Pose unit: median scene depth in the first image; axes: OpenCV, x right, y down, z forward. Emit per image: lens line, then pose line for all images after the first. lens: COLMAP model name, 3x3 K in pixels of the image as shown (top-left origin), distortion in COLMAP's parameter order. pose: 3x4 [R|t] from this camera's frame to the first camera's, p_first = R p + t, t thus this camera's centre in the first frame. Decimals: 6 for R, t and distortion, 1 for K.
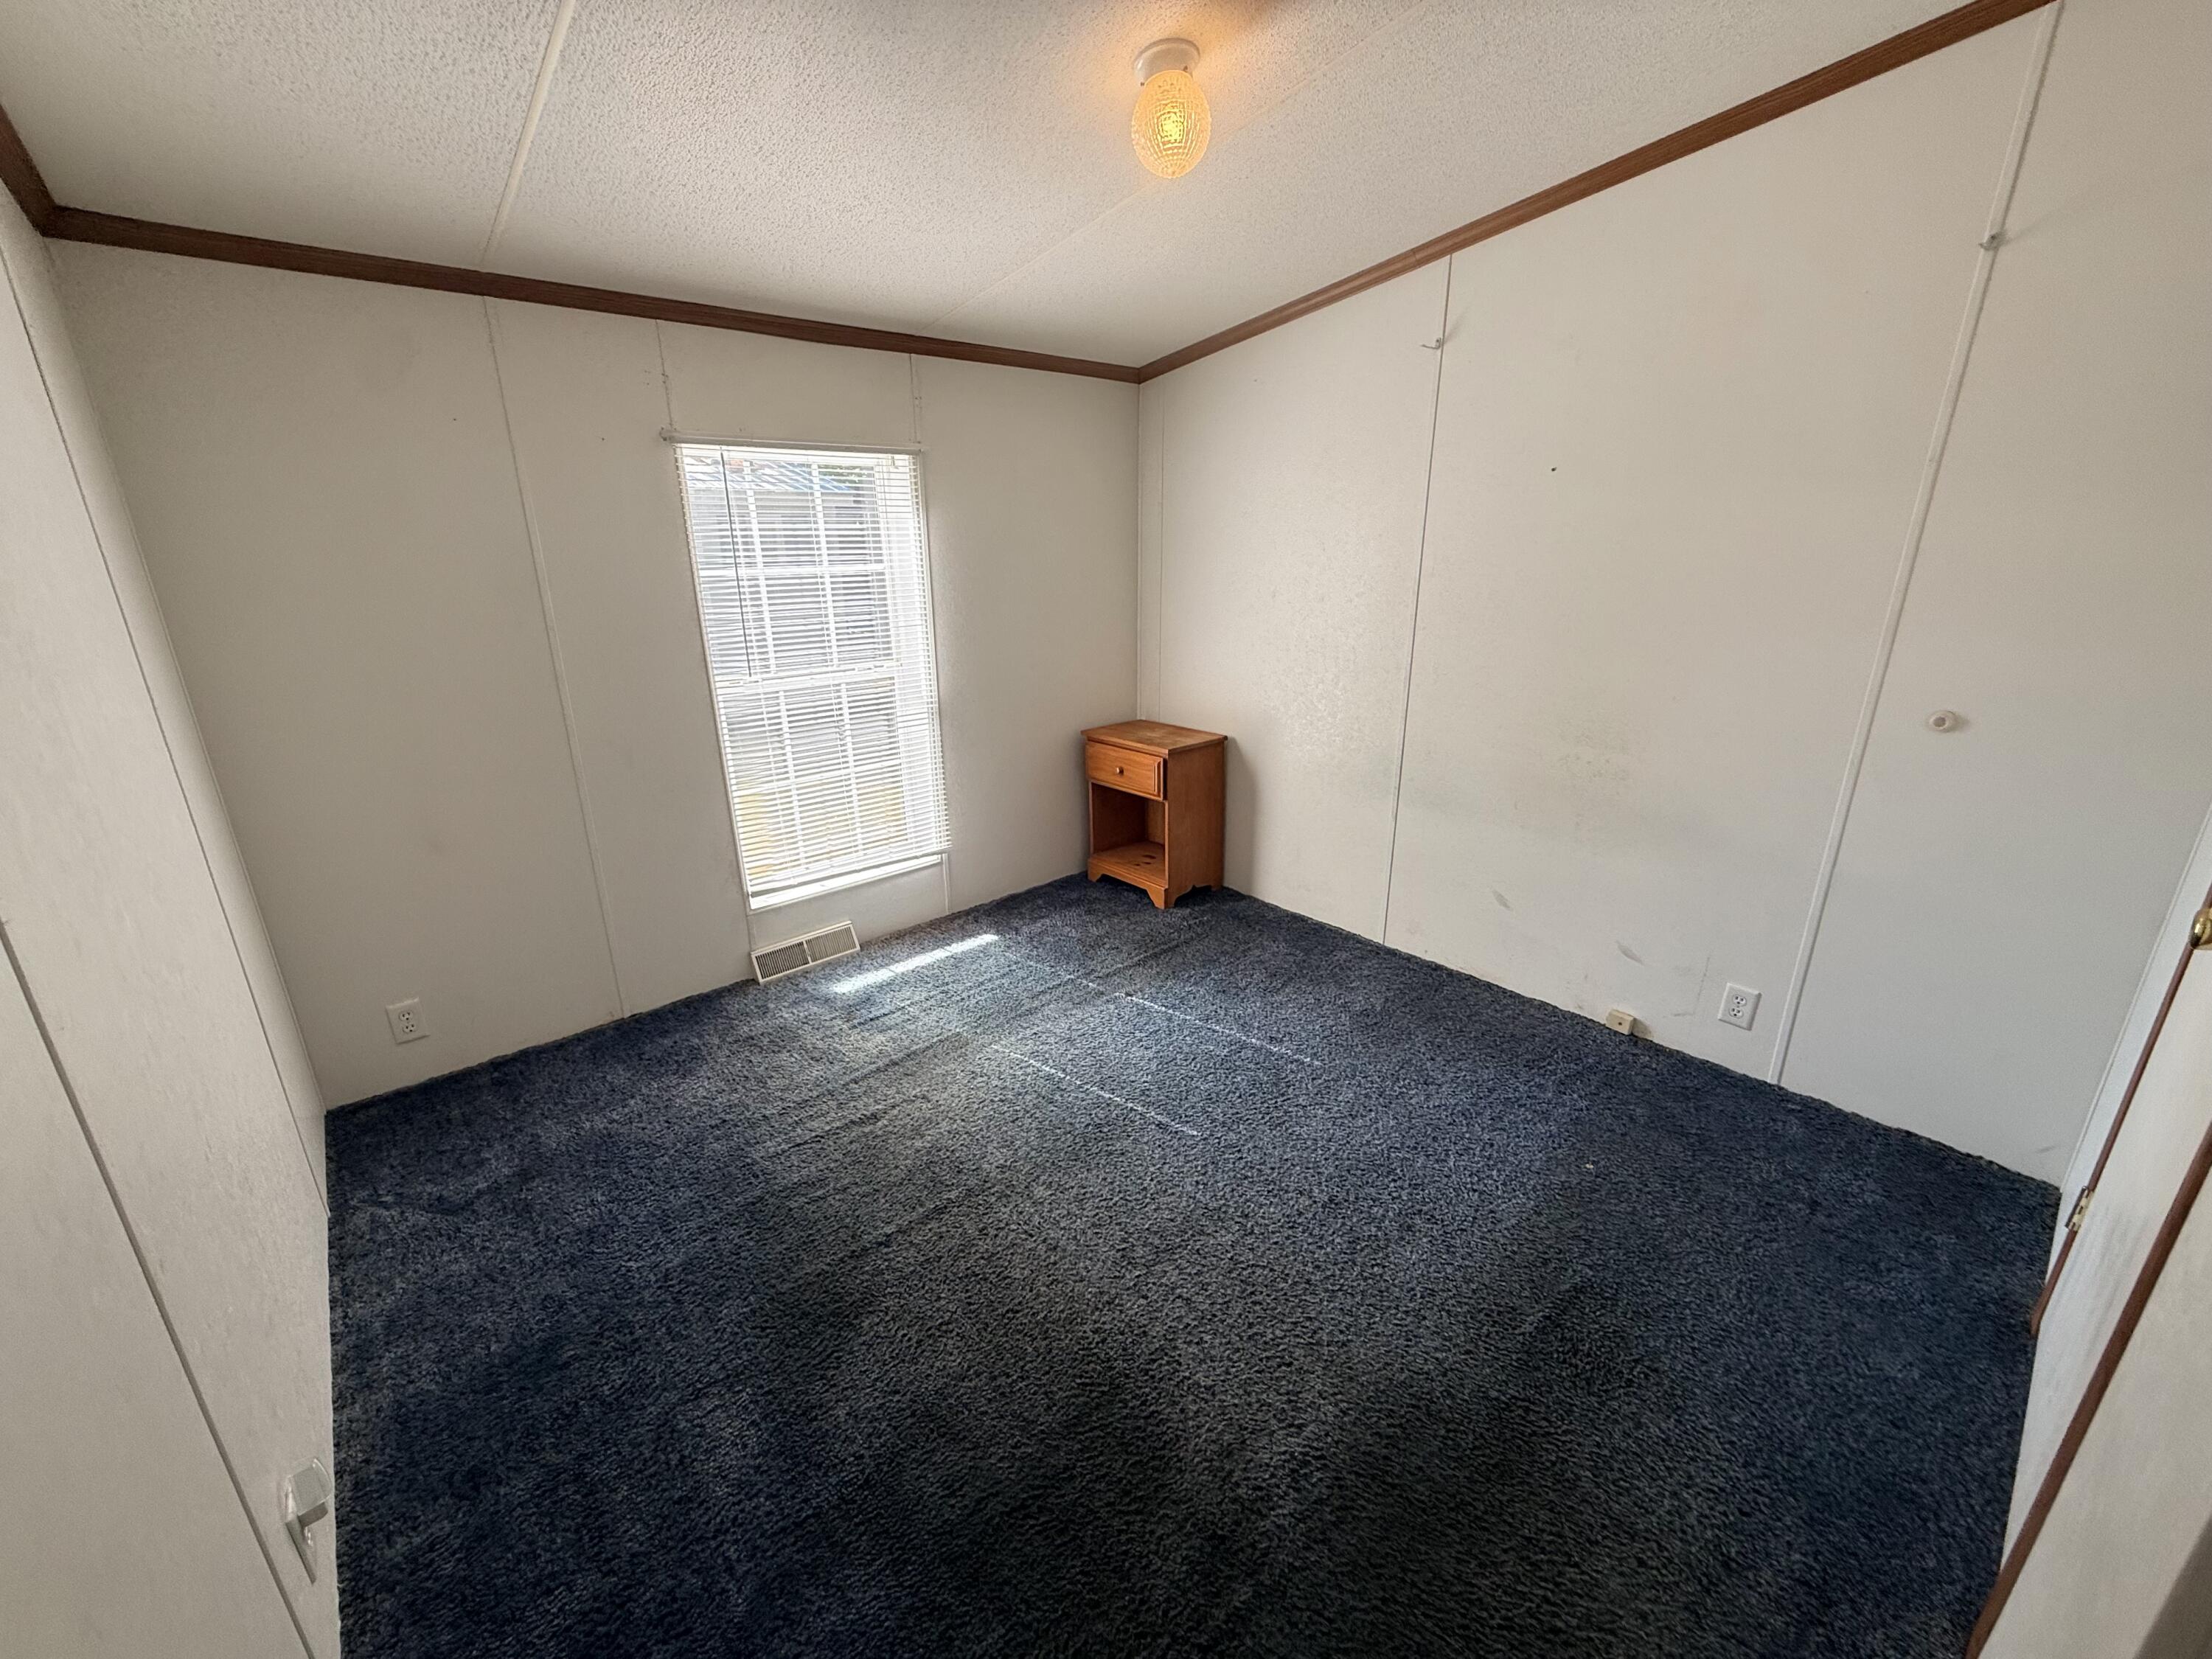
lens RADIAL K [[879.5, 0, 1107.1], [0, 879.5, 828.9], [0, 0, 1]] dist [0.003262, 0.000579]
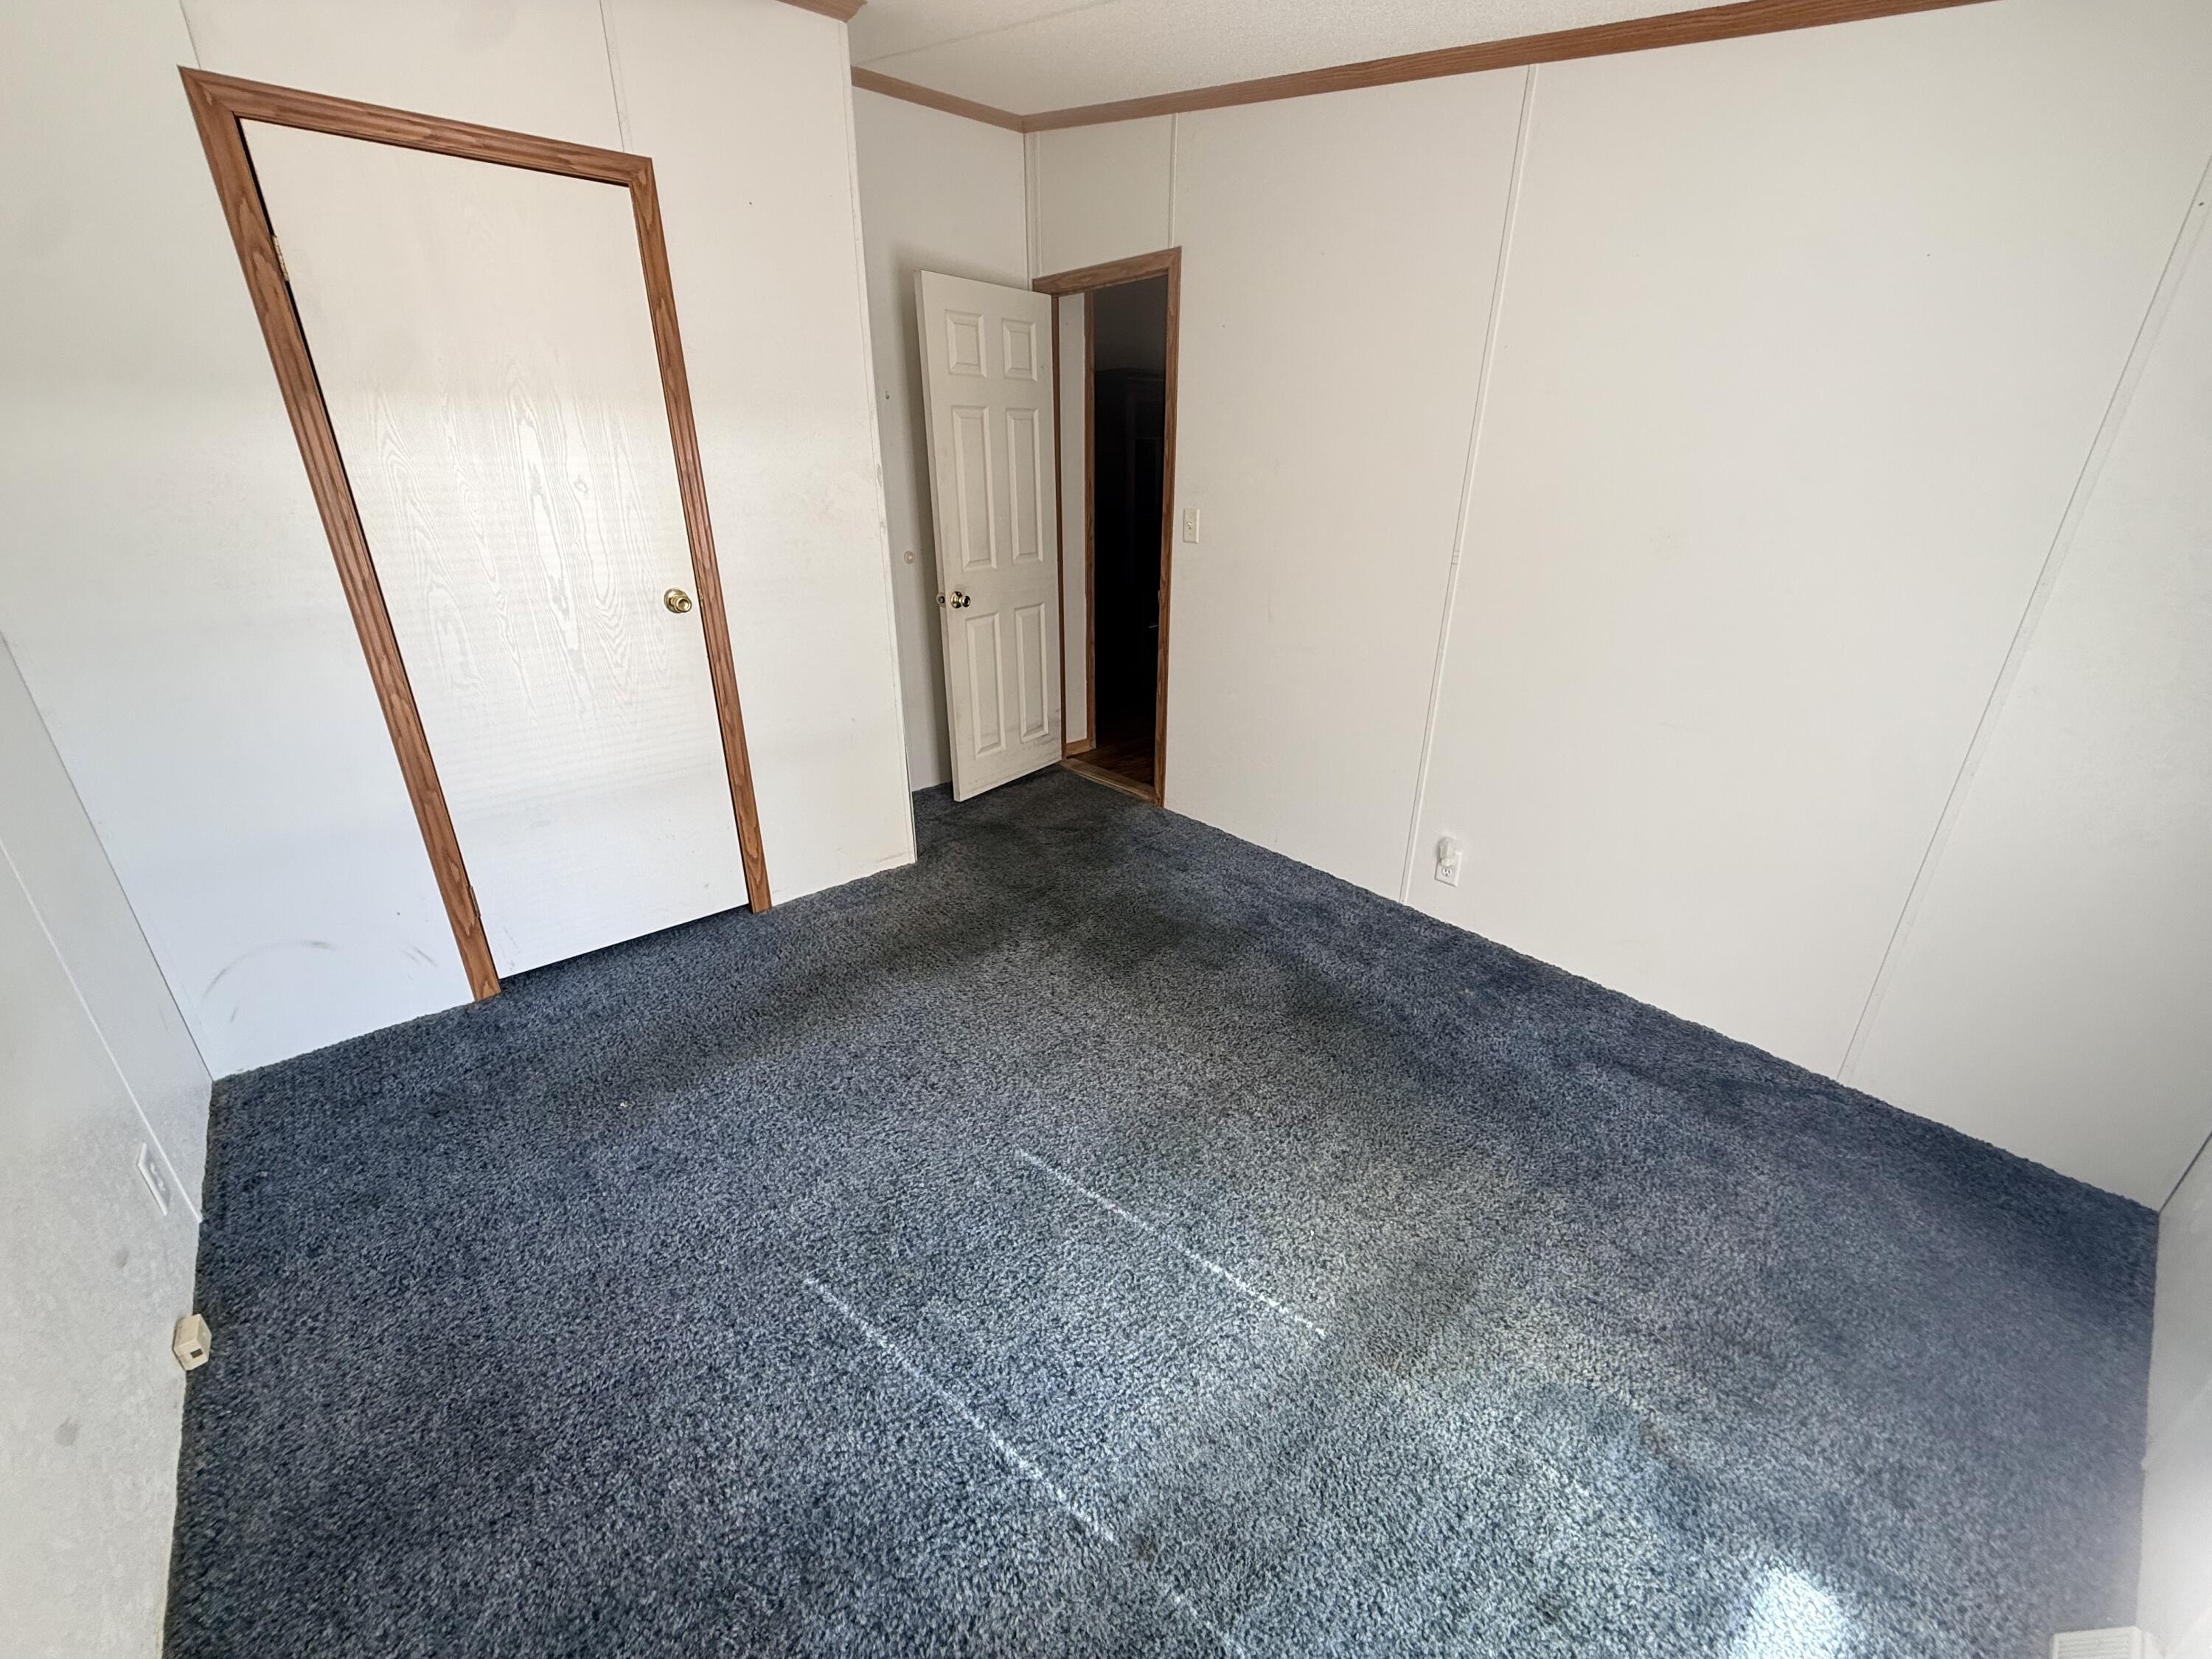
lens RADIAL K [[879.5, 0, 1105.5], [0, 879.5, 829.0], [0, 0, 1]] dist [0.003262, 0.000579]
pose [[-0.999978, 0.006421, -0.001743, 0.010834], [0.003725, 0.757272, 0.653088, -0.394754], [0.005513, 0.653067, -0.757280, 1.255009]]
